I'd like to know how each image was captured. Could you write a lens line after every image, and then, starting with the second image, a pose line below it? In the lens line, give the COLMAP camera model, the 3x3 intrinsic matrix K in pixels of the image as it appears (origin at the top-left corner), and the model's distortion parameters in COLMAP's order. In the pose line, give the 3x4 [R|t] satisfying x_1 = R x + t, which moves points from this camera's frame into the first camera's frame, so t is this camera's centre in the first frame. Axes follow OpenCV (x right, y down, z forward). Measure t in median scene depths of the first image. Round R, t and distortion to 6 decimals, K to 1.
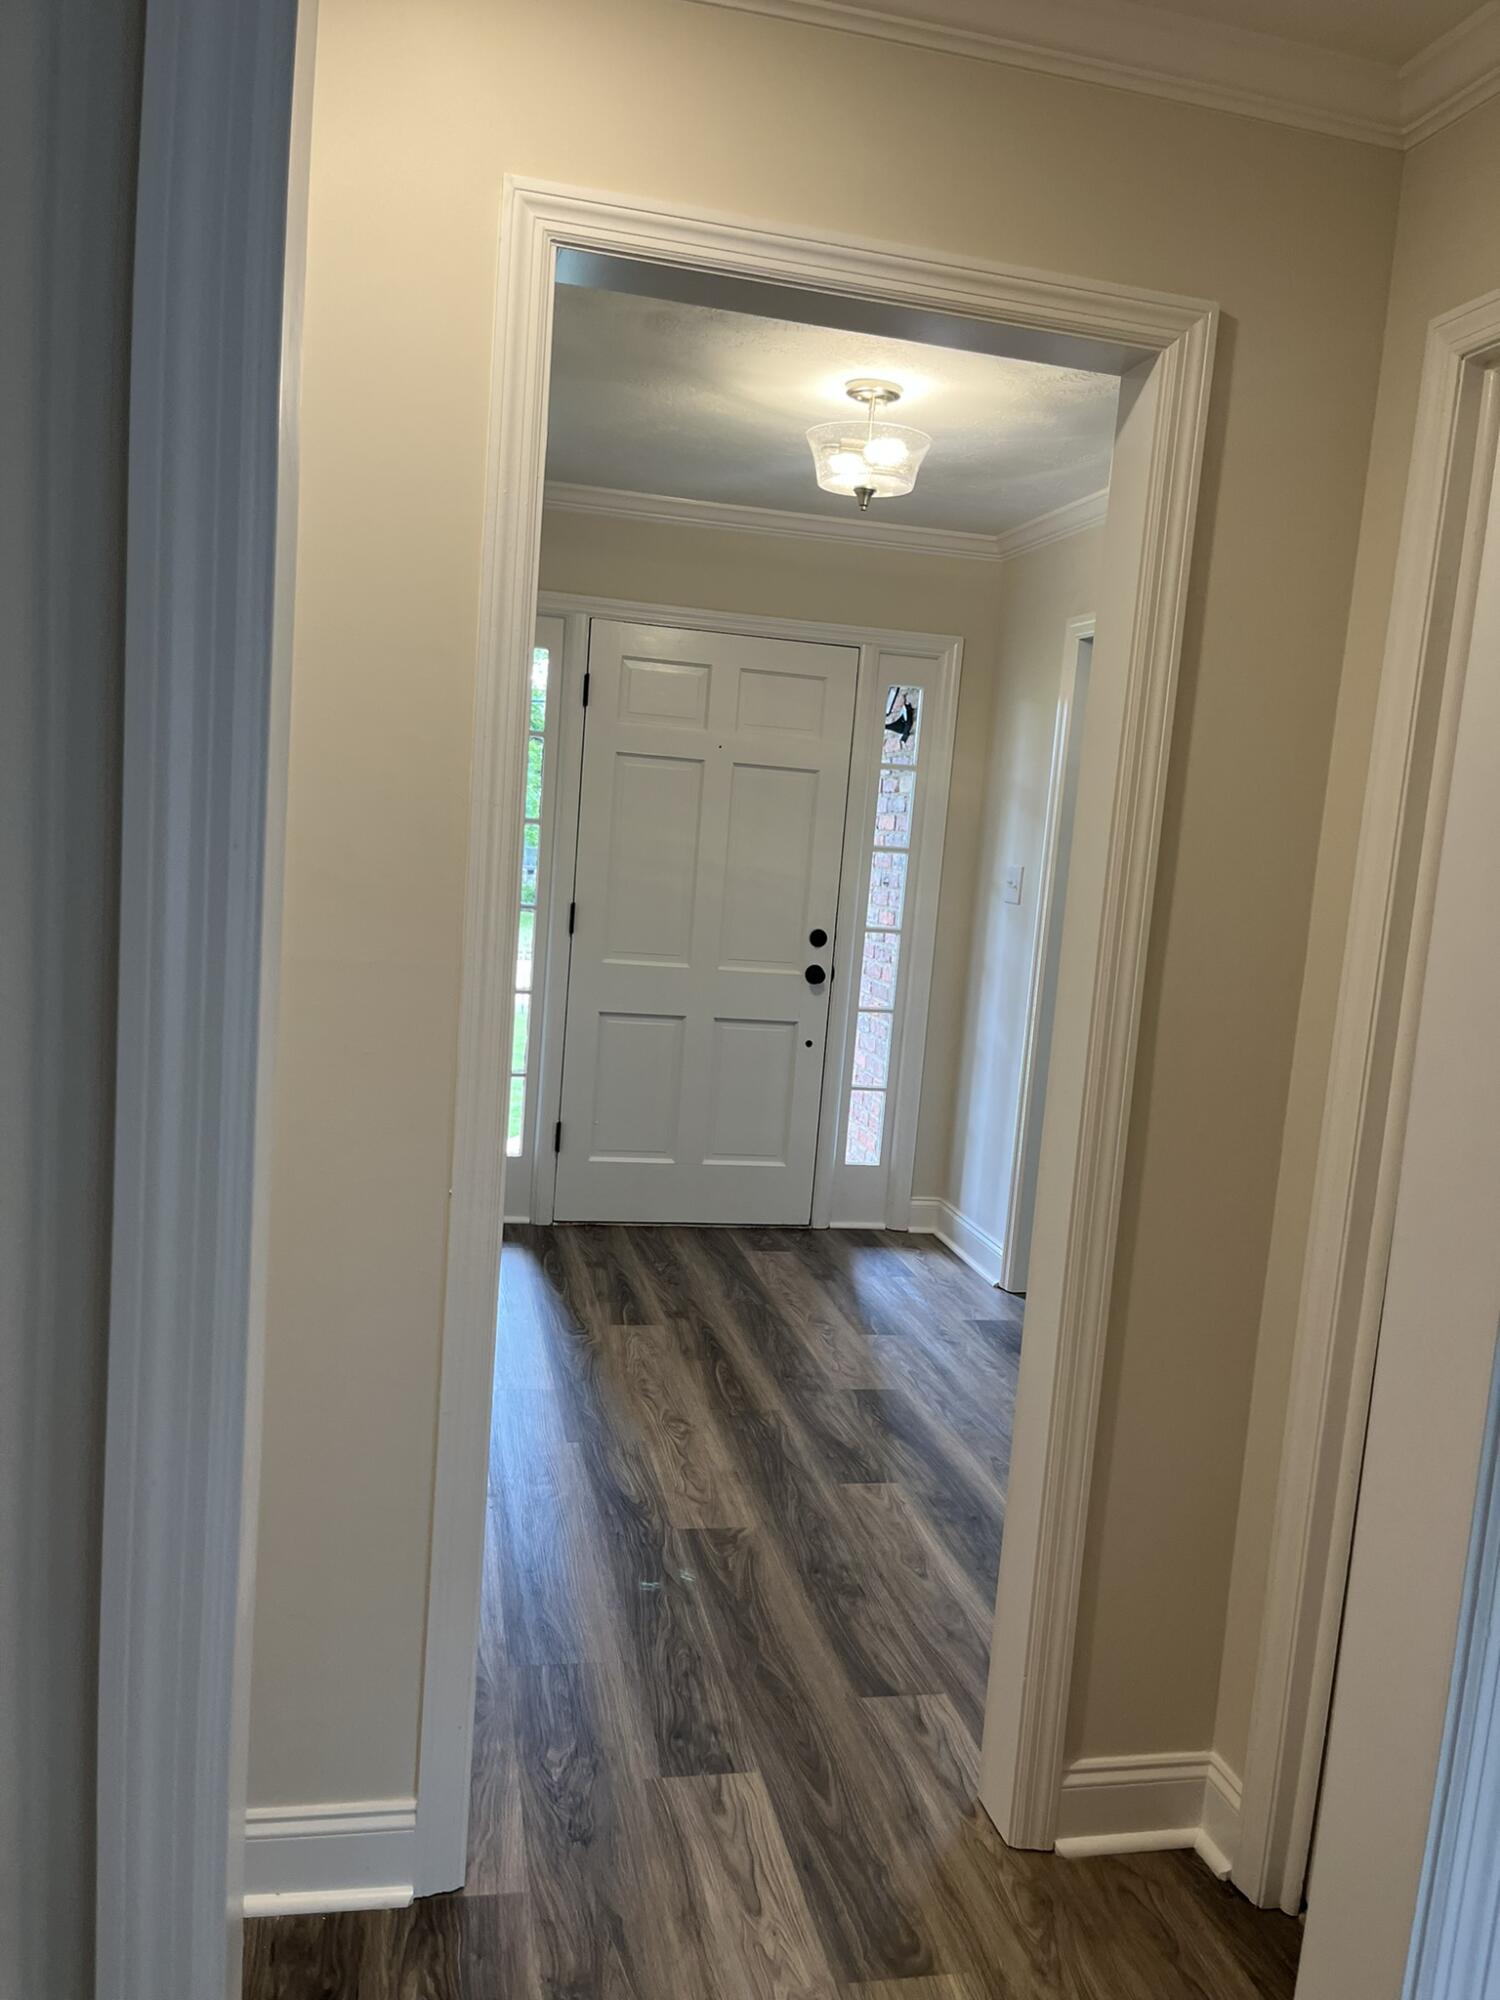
lens RADIAL K [[1527.4, 0, 750.7], [0, 1527.4, 1002.0], [0, 0, 1]] dist [0.045372, -0.070390]
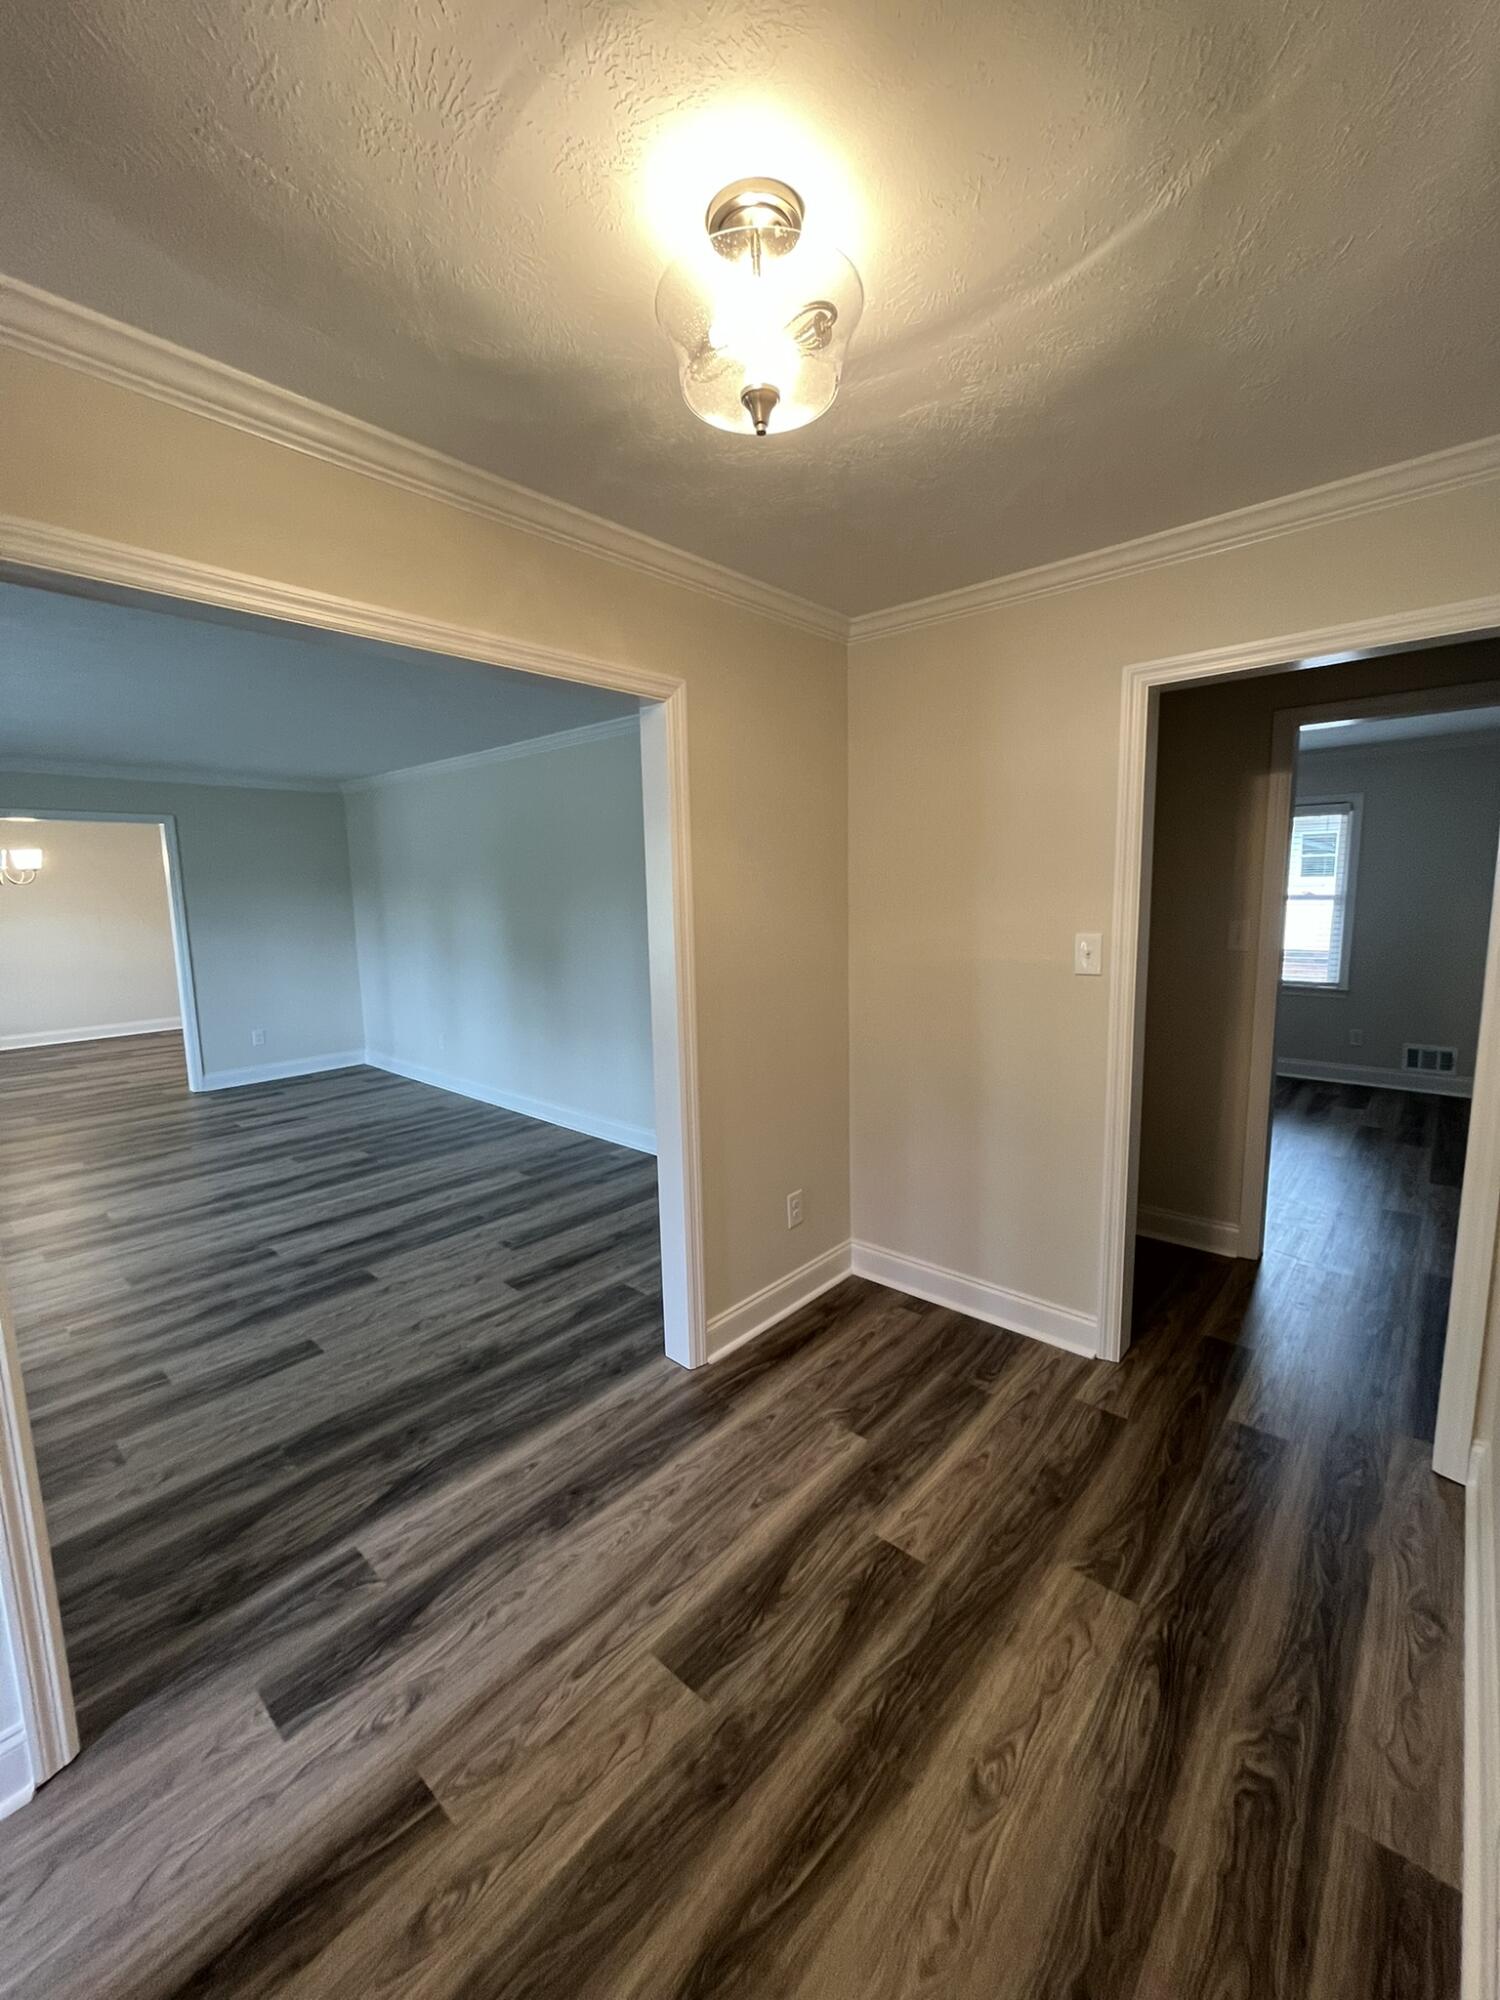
lens RADIAL K [[810.3, 0, 755.9], [0, 810.3, 994.9], [0, 0, 1]] dist [-0.002303, -0.000227]
pose [[-0.595180, -0.174089, 0.784508, -0.229530], [0.064631, 0.962719, 0.262669, -0.198302], [-0.800989, 0.207039, -0.561740, 1.301637]]
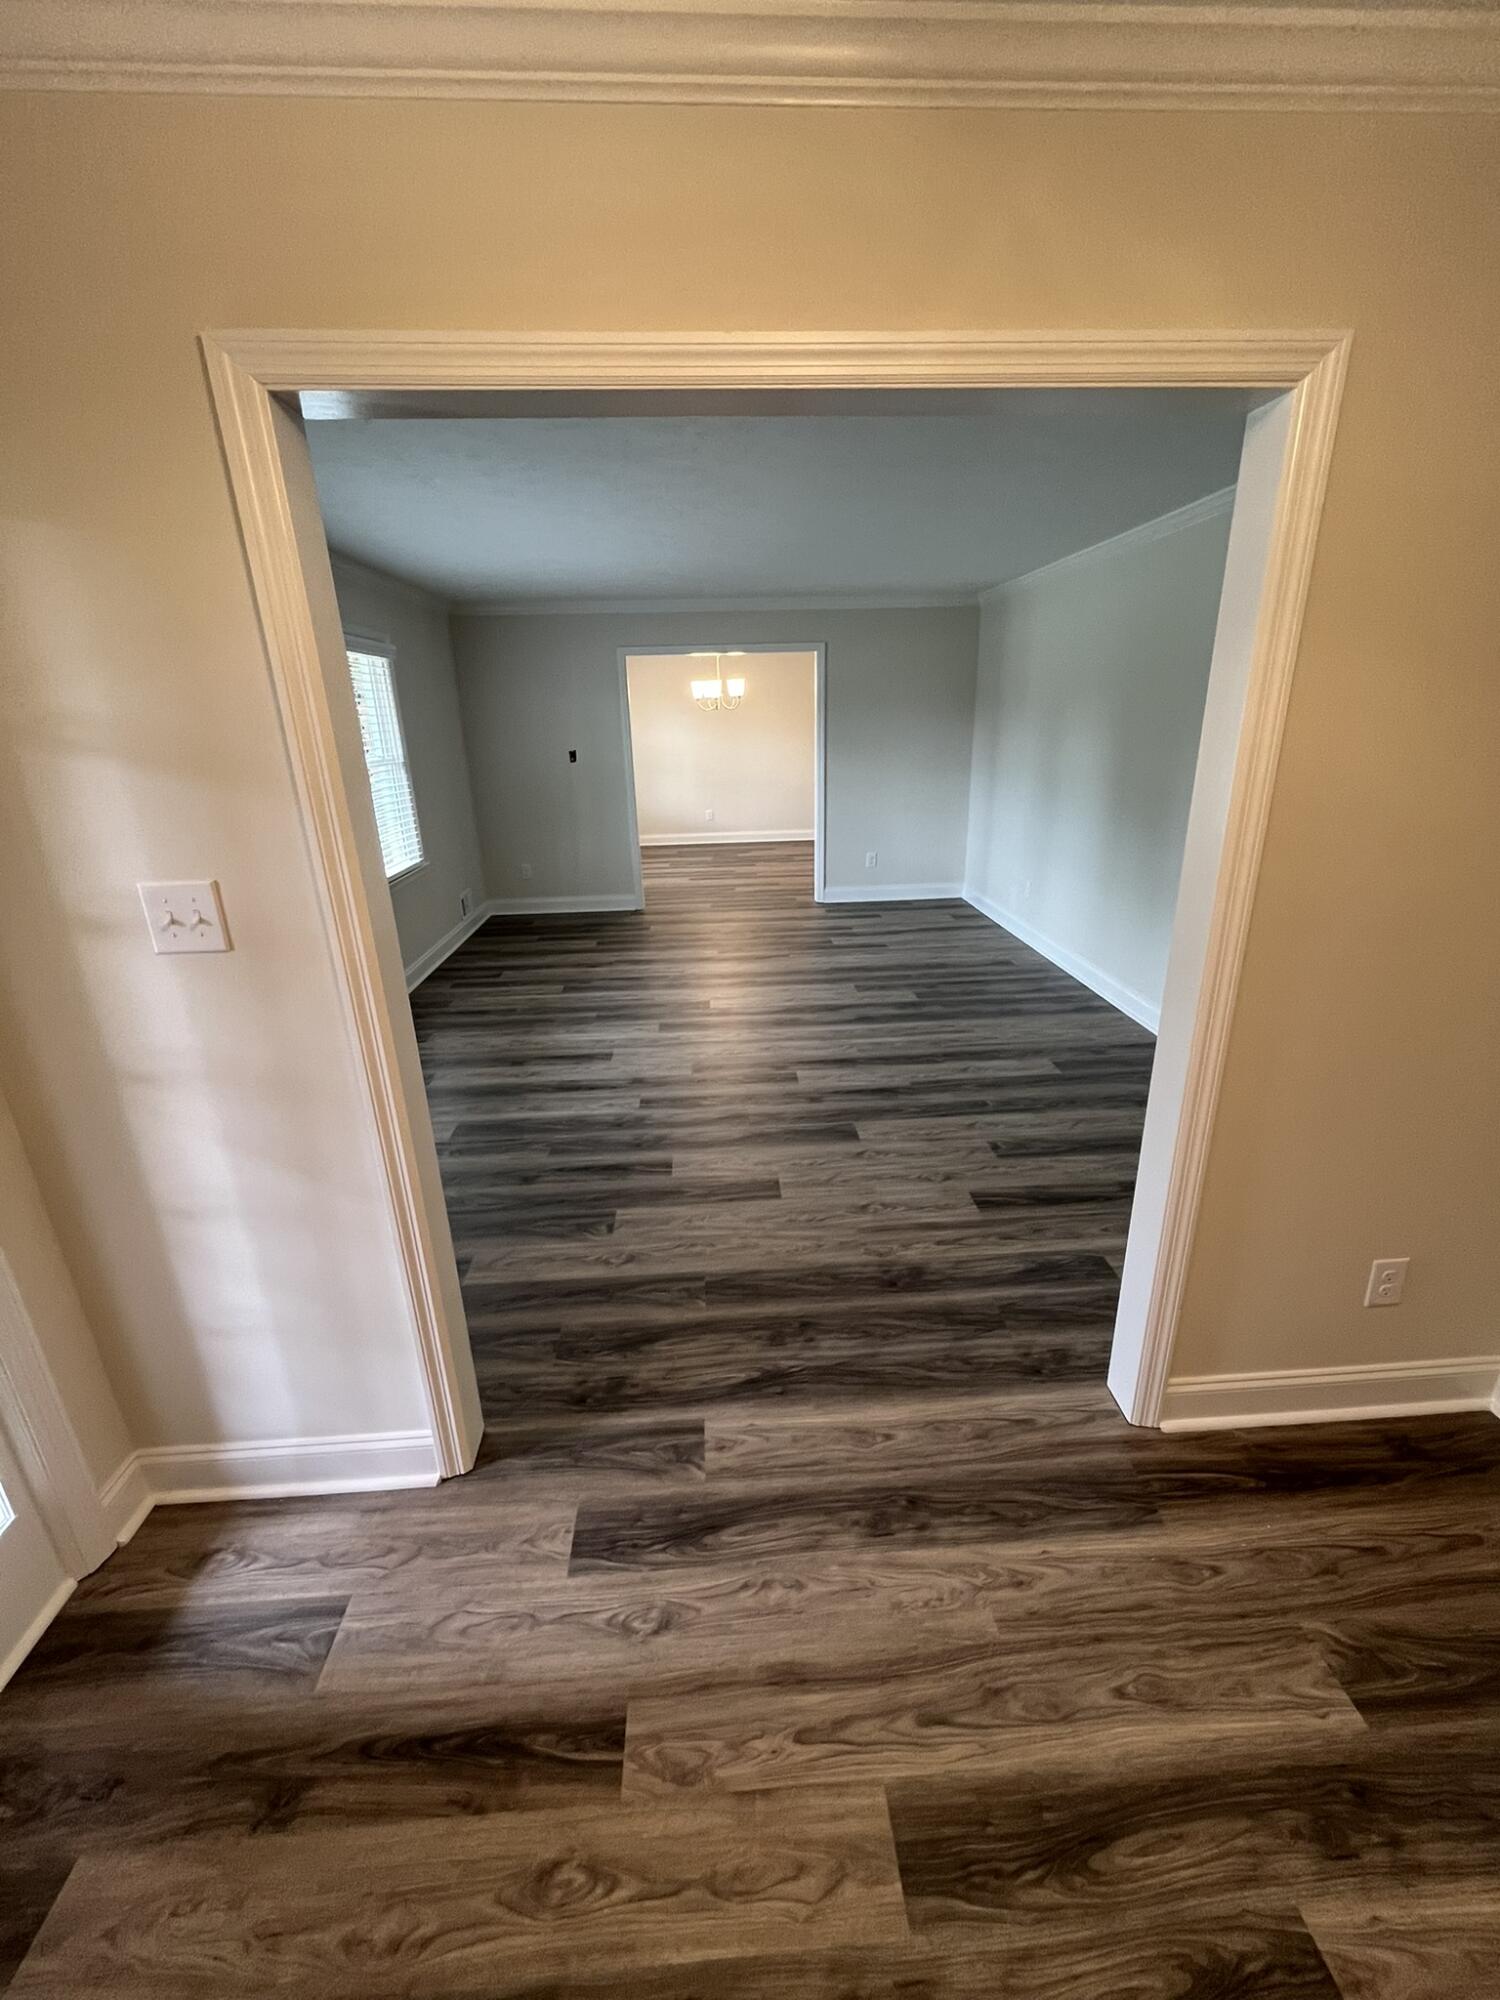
lens RADIAL K [[810.3, 0, 752.3], [0, 810.3, 994.1], [0, 0, 1]] dist [-0.002303, -0.000227]
pose [[0.146747, -0.399534, 0.904897, -0.085877], [0.152762, 0.912979, 0.378329, -0.186378], [-0.977307, 0.082716, 0.195010, 1.121407]]
